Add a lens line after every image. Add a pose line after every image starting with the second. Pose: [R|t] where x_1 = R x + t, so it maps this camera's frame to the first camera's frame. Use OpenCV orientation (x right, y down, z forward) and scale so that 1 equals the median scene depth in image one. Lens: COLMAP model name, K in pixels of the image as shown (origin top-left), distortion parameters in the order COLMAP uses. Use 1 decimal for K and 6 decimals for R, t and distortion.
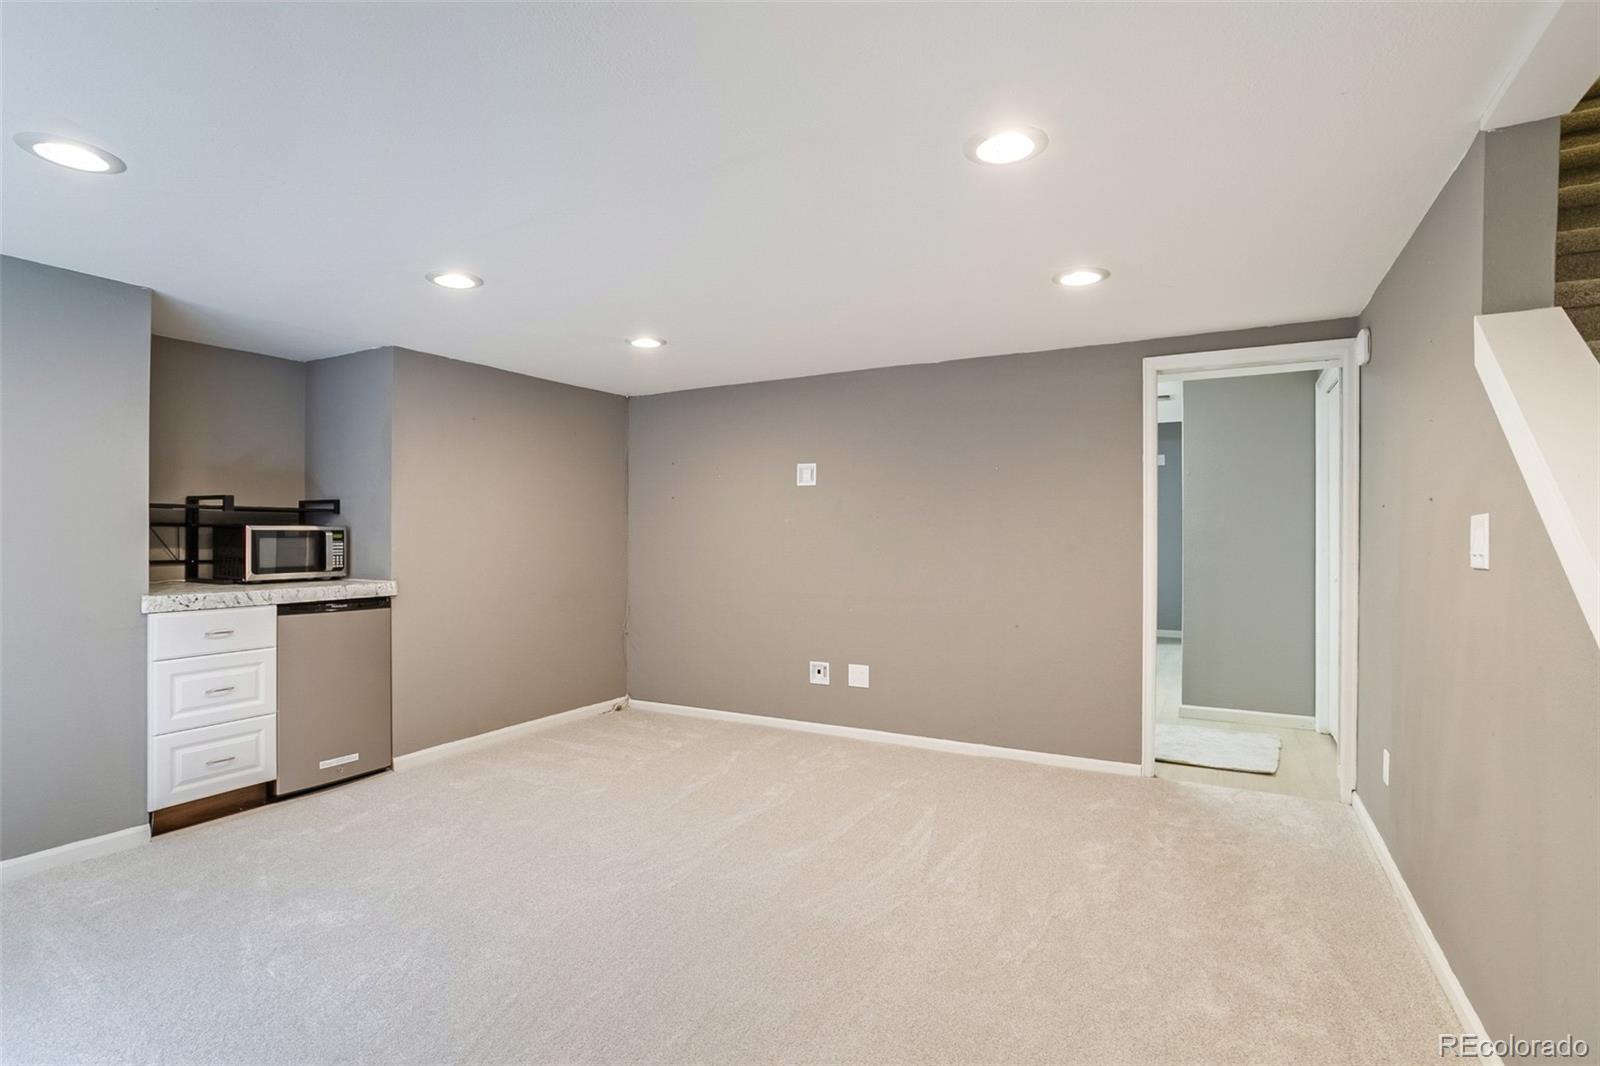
lens RADIAL K [[778.2, 0, 792.7], [0, 778.2, 532.1], [0, 0, 1]] dist [-0.070316, 0.041825]
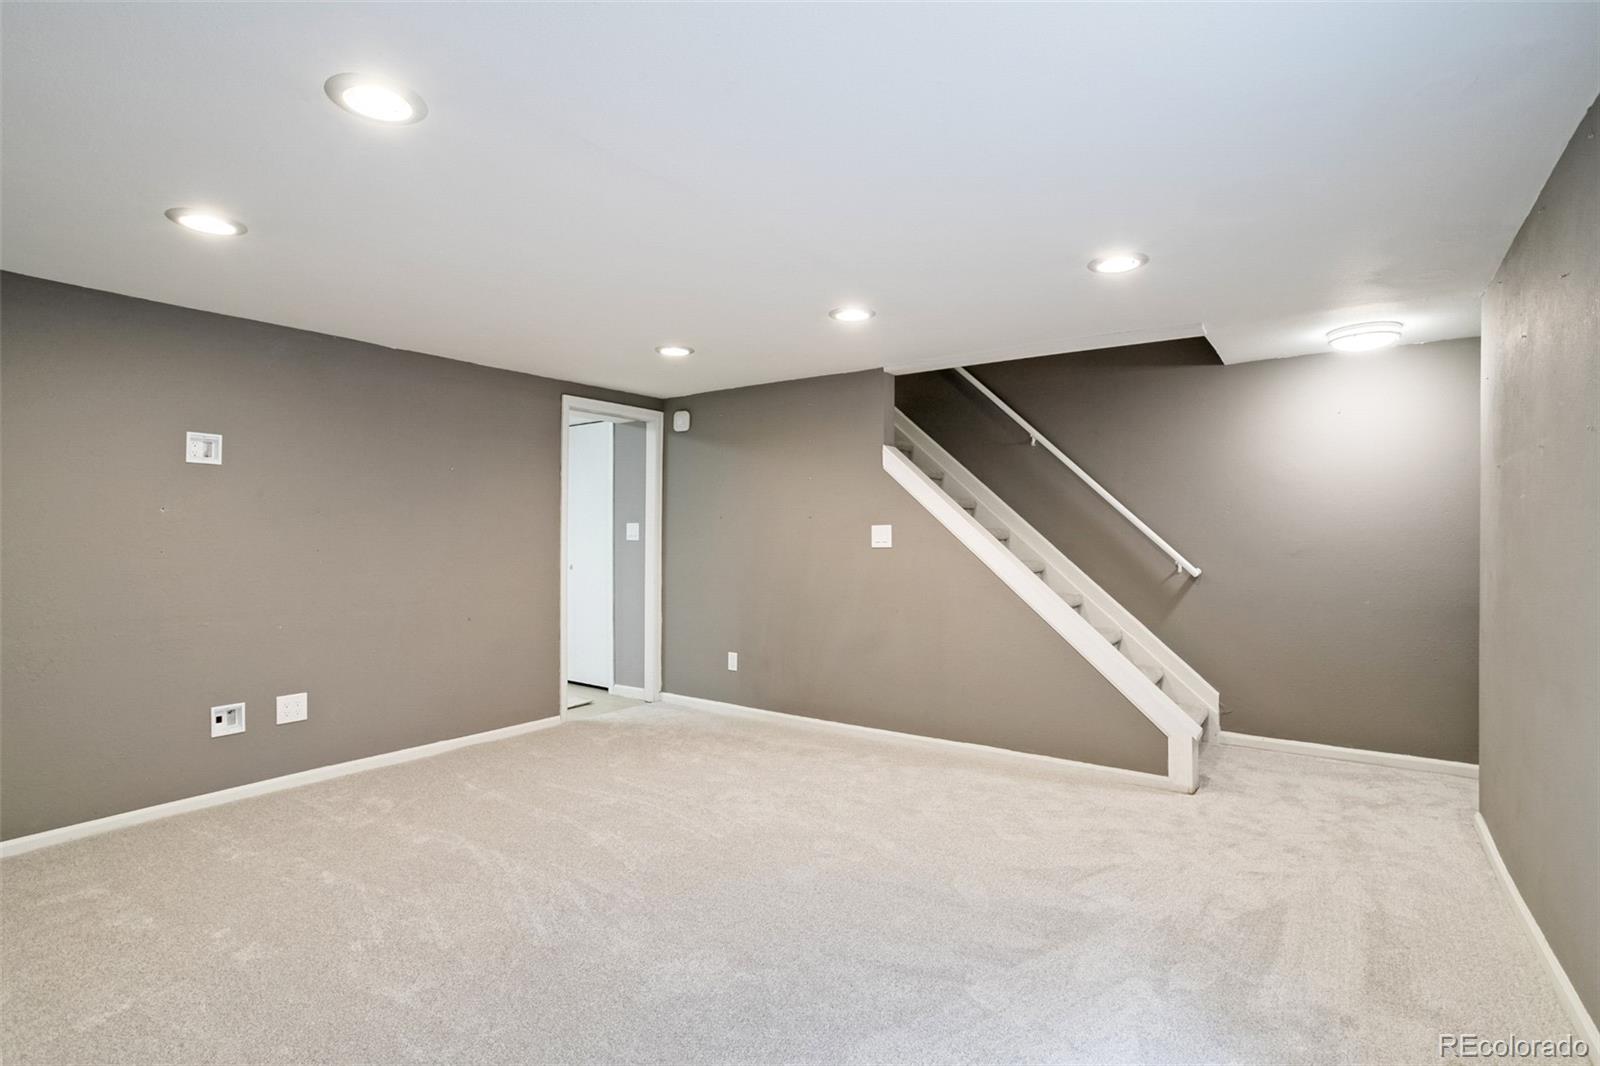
lens RADIAL K [[778.2, 0, 792.7], [0, 778.2, 532.1], [0, 0, 1]] dist [-0.070316, 0.041825]
pose [[0.104727, 0.002107, 0.994499, -0.774571], [-0.005580, 0.999983, -0.001531, 0.001517], [-0.994485, -0.005389, 0.104737, 0.485691]]
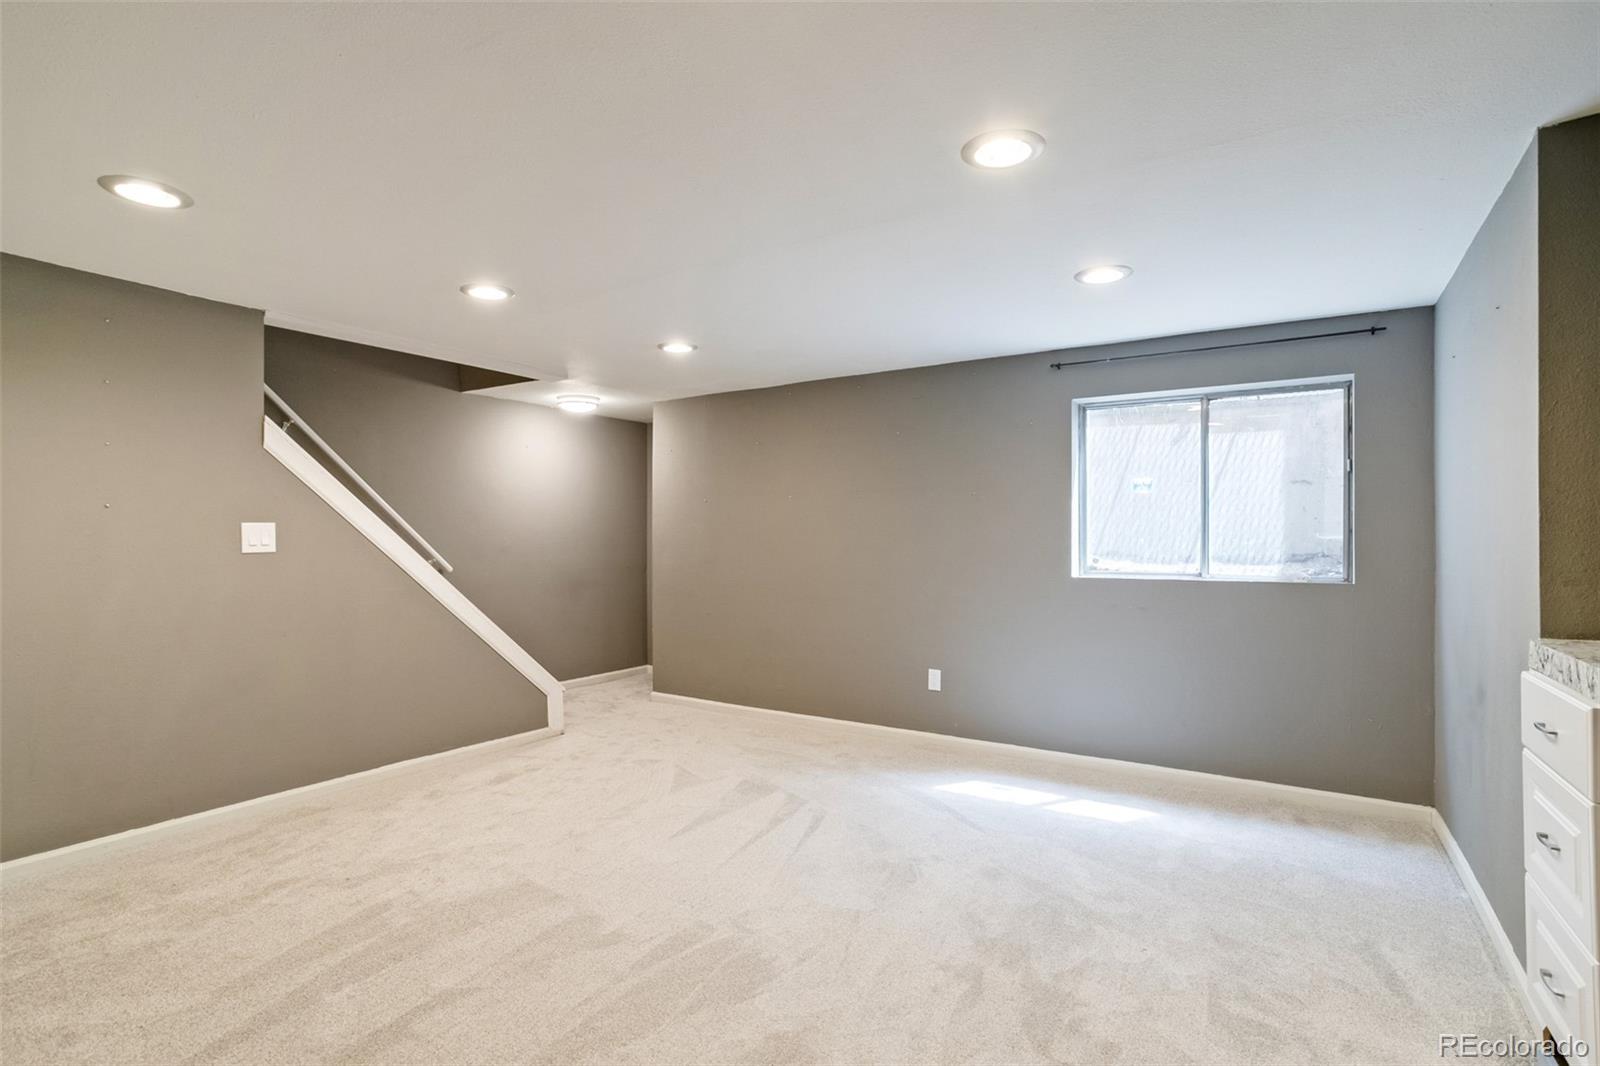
lens RADIAL K [[778.2, 0, 792.7], [0, 778.2, 532.1], [0, 0, 1]] dist [-0.070316, 0.041825]
pose [[-0.998319, -0.000714, 0.057954, -0.230326], [-0.001163, 0.999970, -0.007716, 0.005278], [-0.057947, -0.007771, -0.998289, 1.308905]]
